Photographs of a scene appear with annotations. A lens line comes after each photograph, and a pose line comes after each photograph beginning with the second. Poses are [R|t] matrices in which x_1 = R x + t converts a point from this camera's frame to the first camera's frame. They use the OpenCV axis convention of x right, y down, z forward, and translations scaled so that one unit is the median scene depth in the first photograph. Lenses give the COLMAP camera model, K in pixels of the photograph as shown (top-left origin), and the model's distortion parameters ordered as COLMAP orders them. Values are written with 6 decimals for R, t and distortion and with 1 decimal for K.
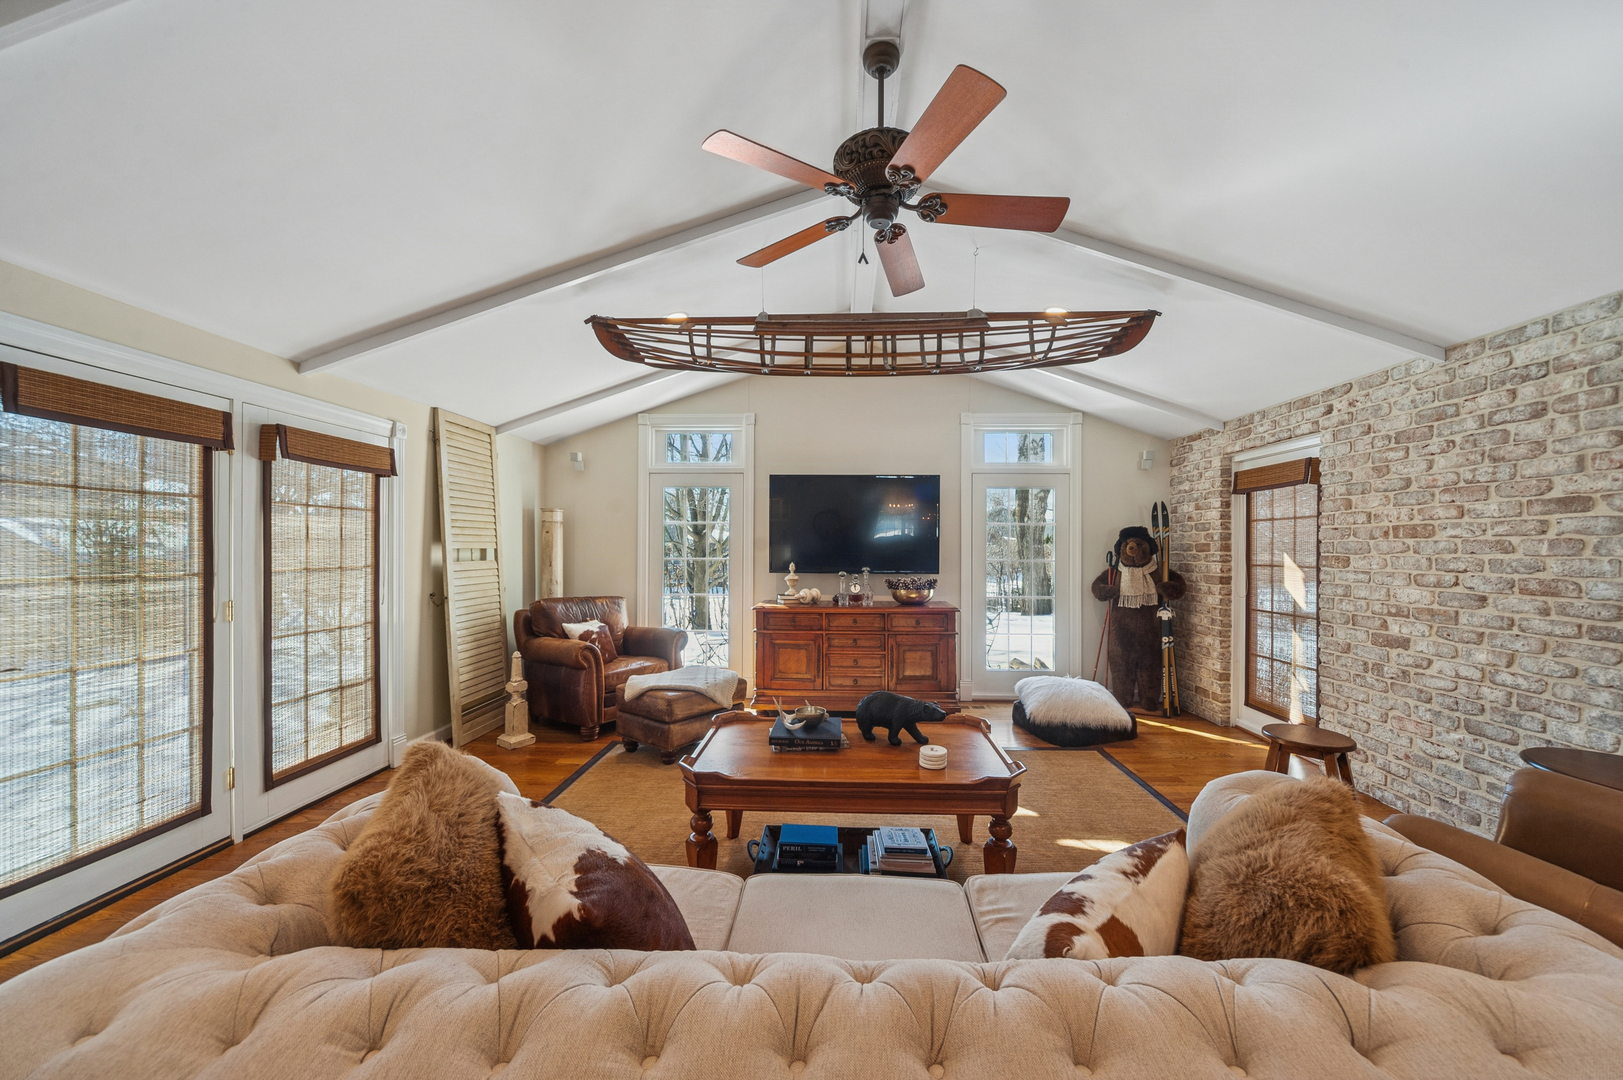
lens RADIAL K [[582.1, 0, 819.0], [0, 582.1, 561.0], [0, 0, 1]] dist [-0.002092, -0.000116]
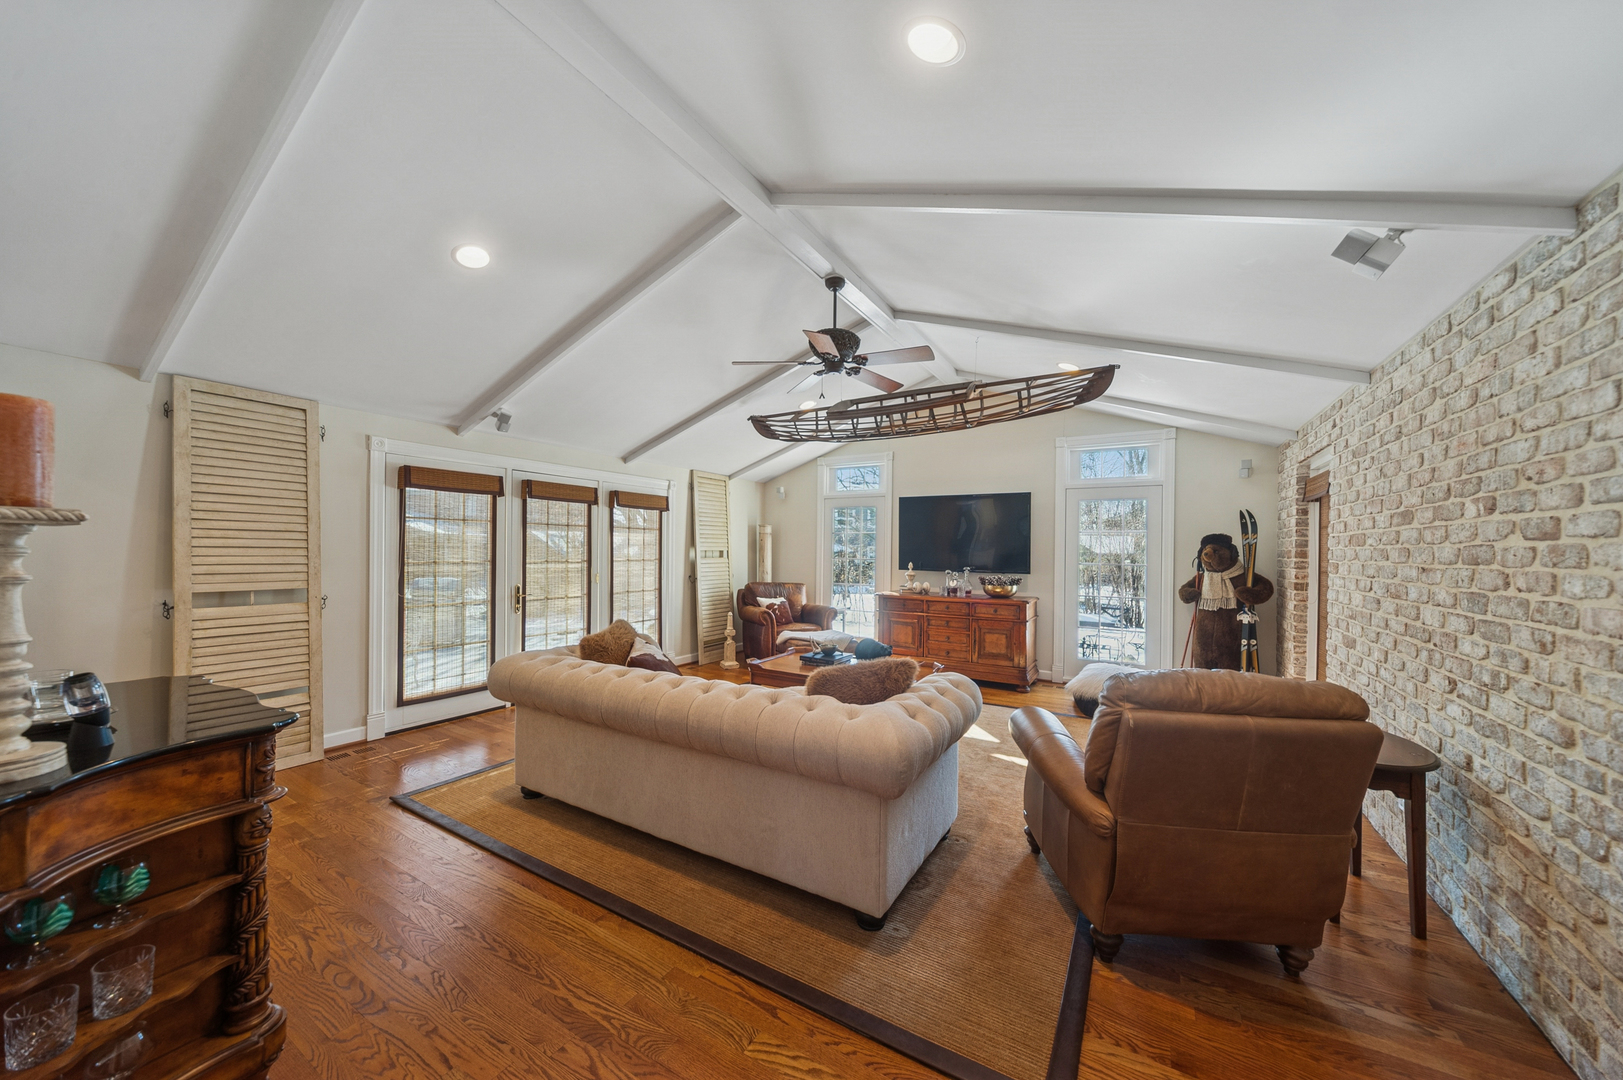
lens RADIAL K [[563.9, 0, 816.2], [0, 563.9, 576.3], [0, 0, 1]] dist [0.000288, -0.000039]
pose [[0.875510, 0.028936, -0.482334, 0.433127], [-0.018783, 0.999489, 0.025867, 0.005635], [0.482836, -0.013587, 0.875606, -0.273098]]
